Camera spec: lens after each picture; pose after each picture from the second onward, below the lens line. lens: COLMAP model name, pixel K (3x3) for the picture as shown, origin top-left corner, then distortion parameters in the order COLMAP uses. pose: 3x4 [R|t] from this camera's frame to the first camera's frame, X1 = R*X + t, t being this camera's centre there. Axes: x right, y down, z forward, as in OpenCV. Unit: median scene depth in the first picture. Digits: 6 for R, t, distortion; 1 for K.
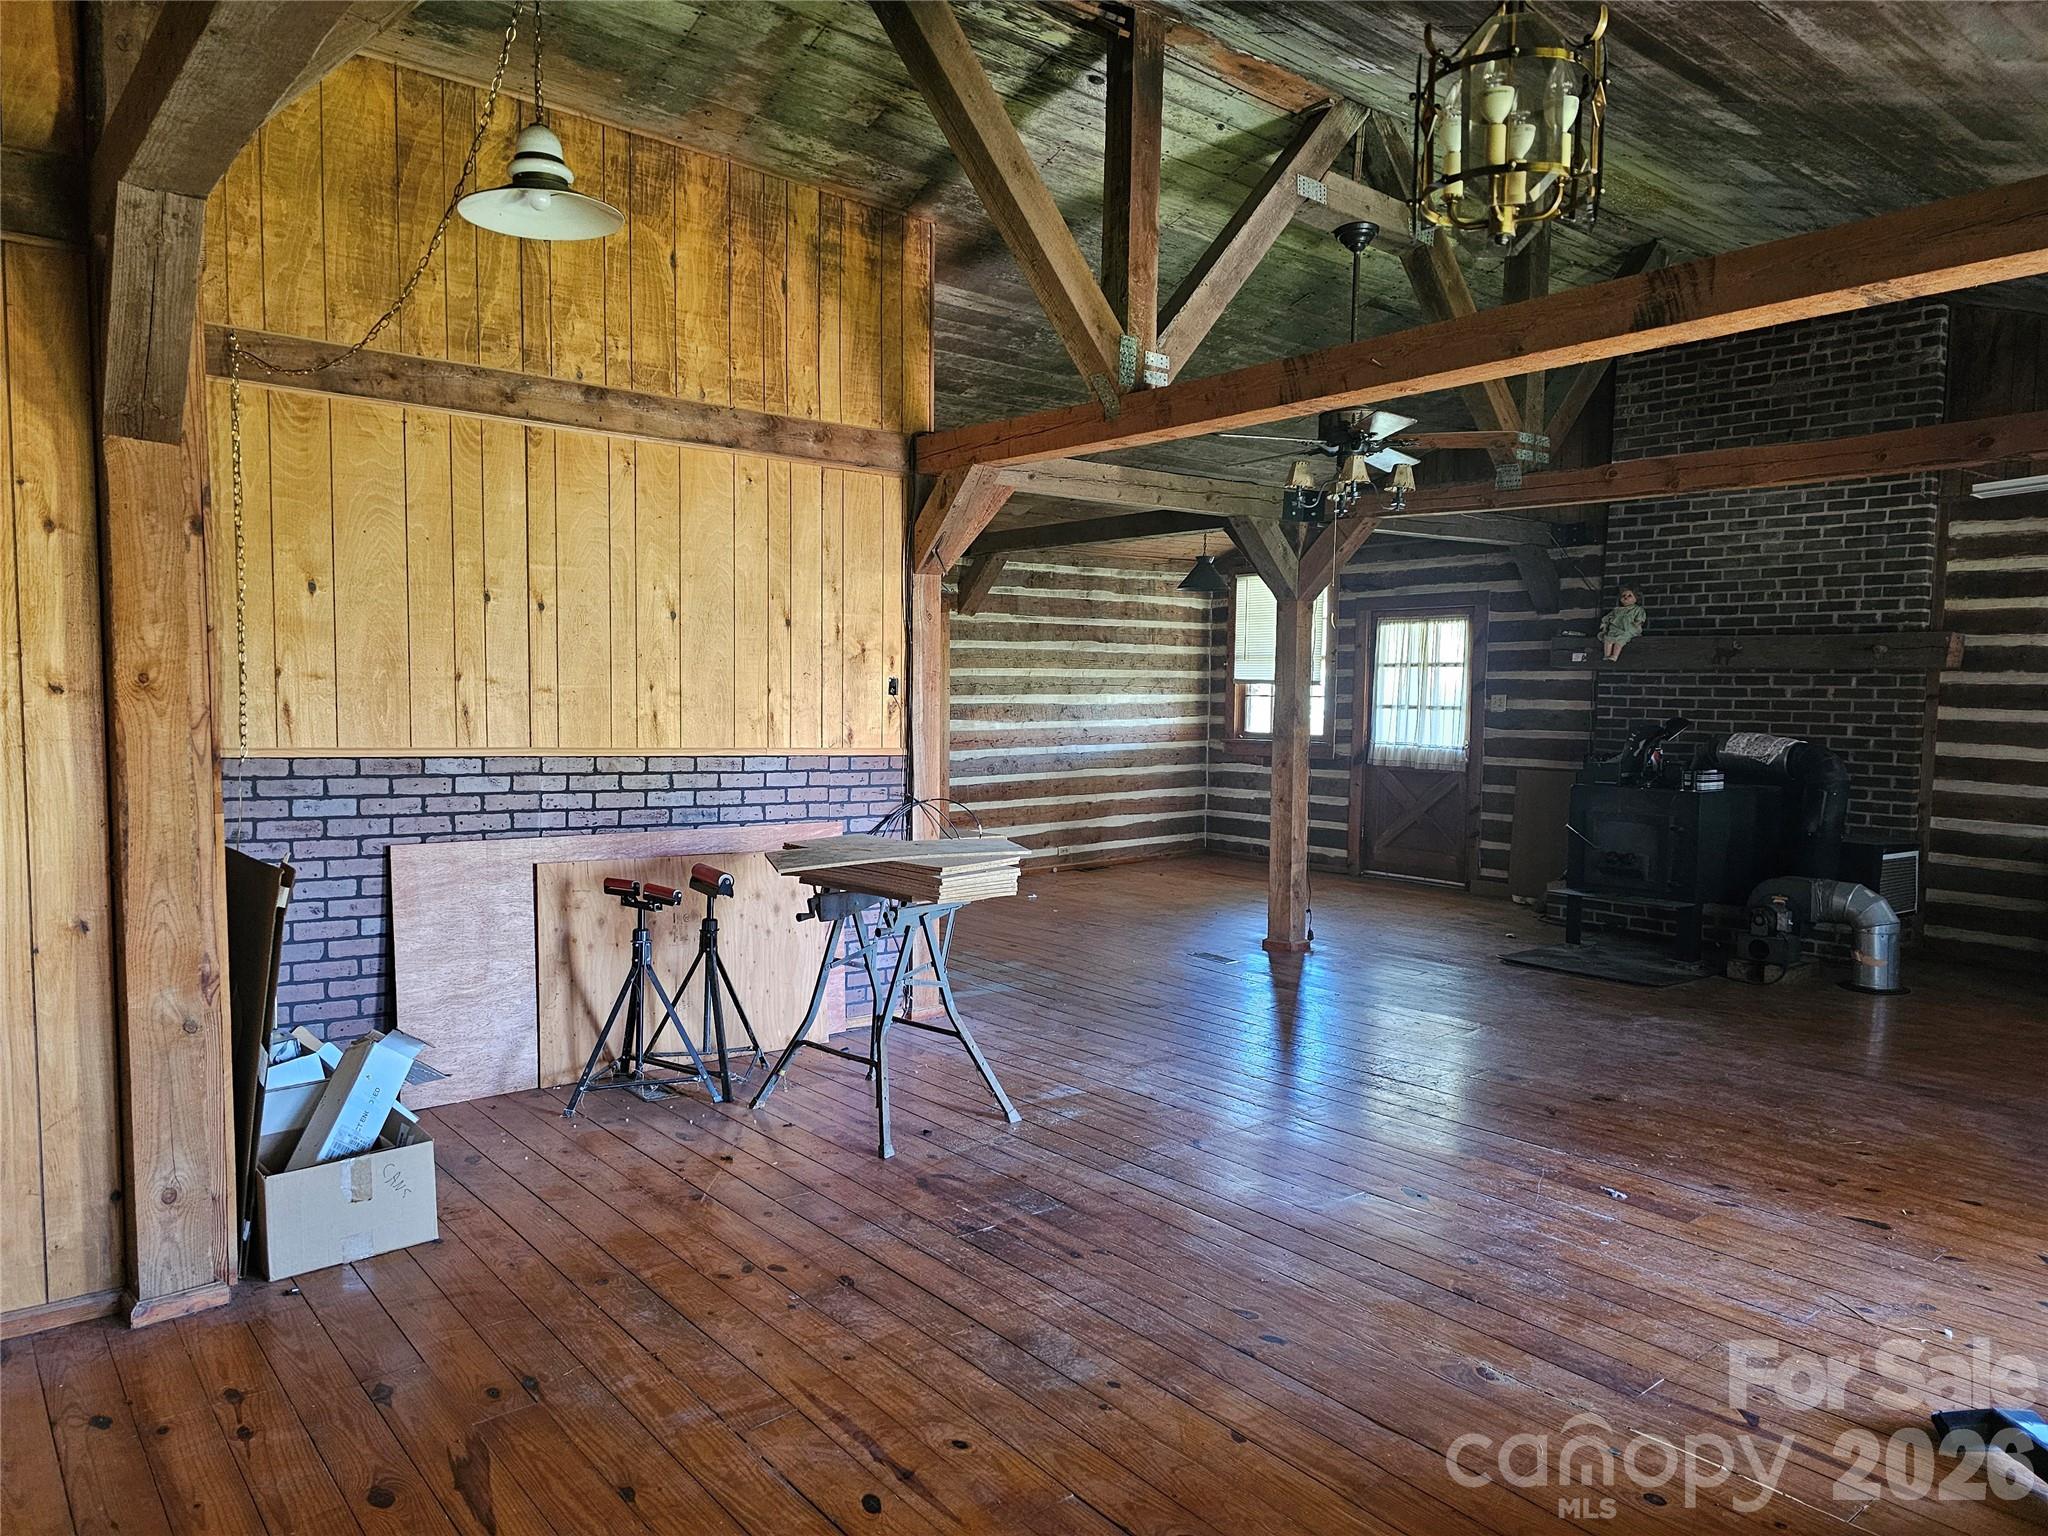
lens RADIAL K [[1371.5, 0, 1016.3], [0, 1371.5, 780.5], [0, 0, 1]] dist [0.057511, -0.055497]
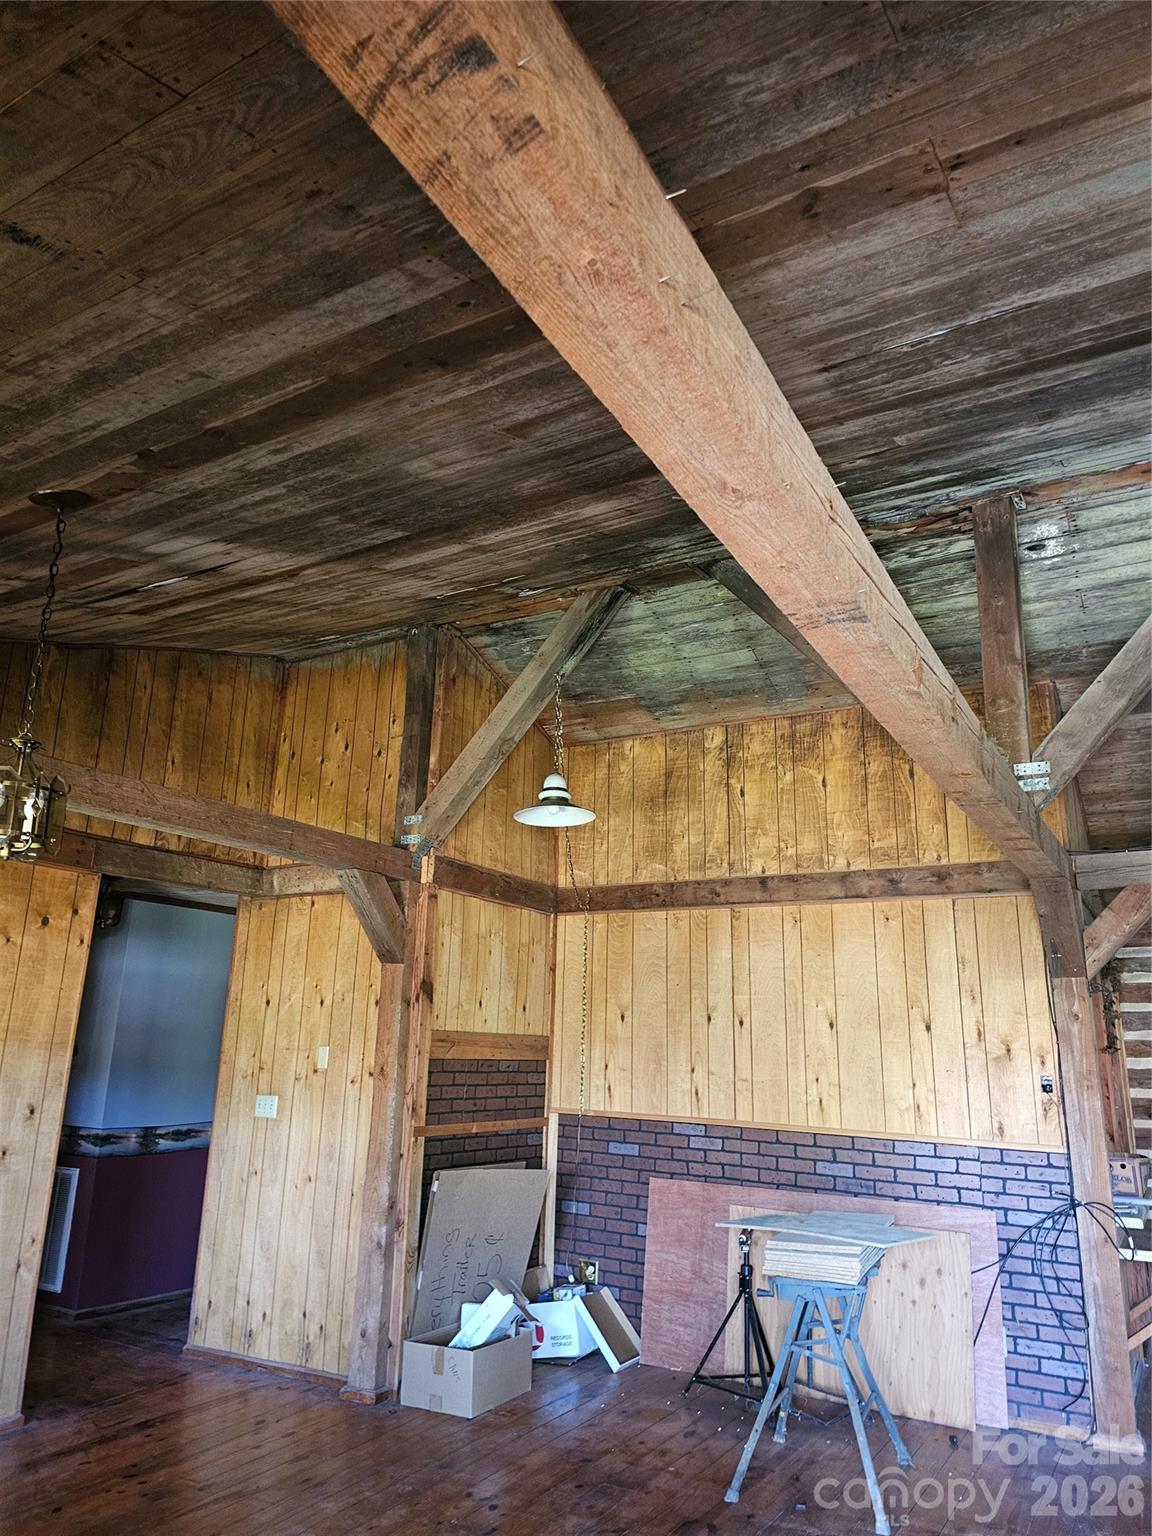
lens RADIAL K [[1028.6, 0, 588.3], [0, 1028.6, 776.9], [0, 0, 1]] dist [0.057511, -0.055497]
pose [[0.361858, -0.246952, -0.898929, 0.506382], [-0.079054, 0.952673, -0.293539, -0.026524], [0.928875, 0.177284, 0.325210, 0.306536]]
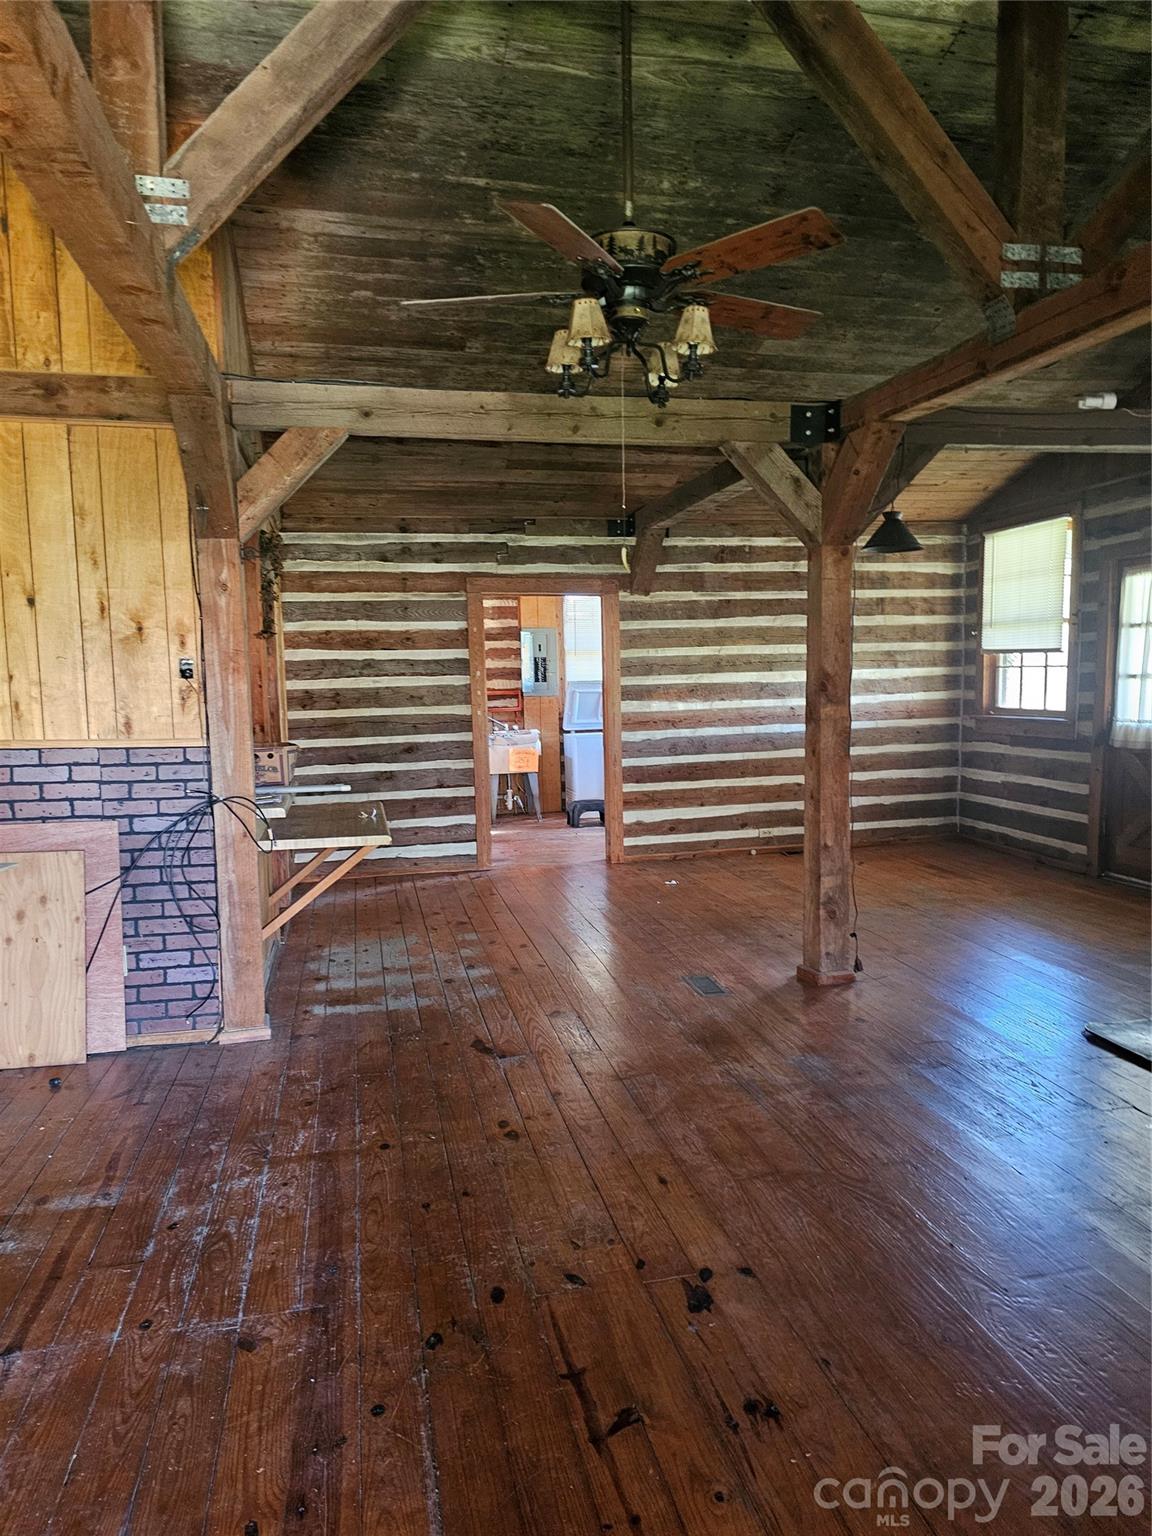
lens RADIAL K [[1028.6, 0, 587.7], [0, 1028.6, 782.7], [0, 0, 1]] dist [0.057511, -0.055497]
pose [[0.894959, 0.020546, -0.445675, 0.387785], [-0.003685, 0.999245, 0.038665, -0.019337], [0.446133, -0.032961, 0.894359, 0.447322]]
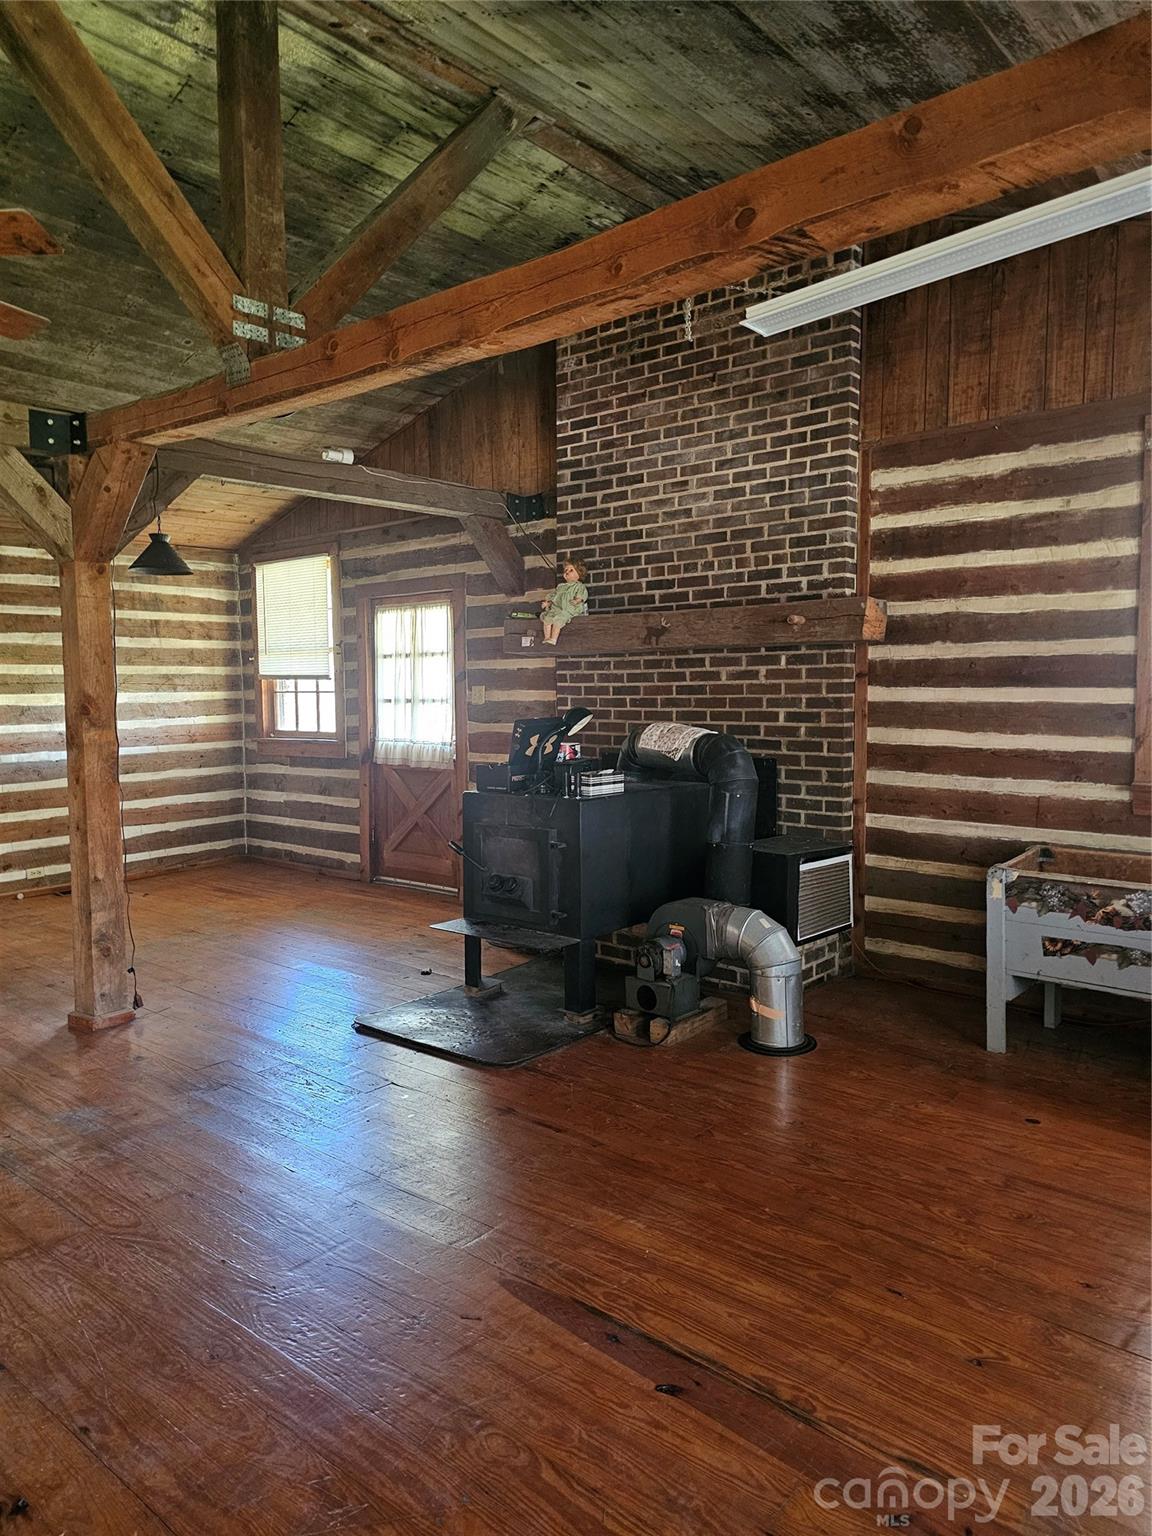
lens RADIAL K [[1028.6, 0, 570.3], [0, 1028.6, 755.7], [0, 0, 1]] dist [0.057511, -0.055497]
pose [[0.984078, -0.033733, 0.174504, 0.405039], [0.034476, 0.999405, -0.001227, -0.017323], [-0.174359, 0.007224, 0.984656, 0.440774]]
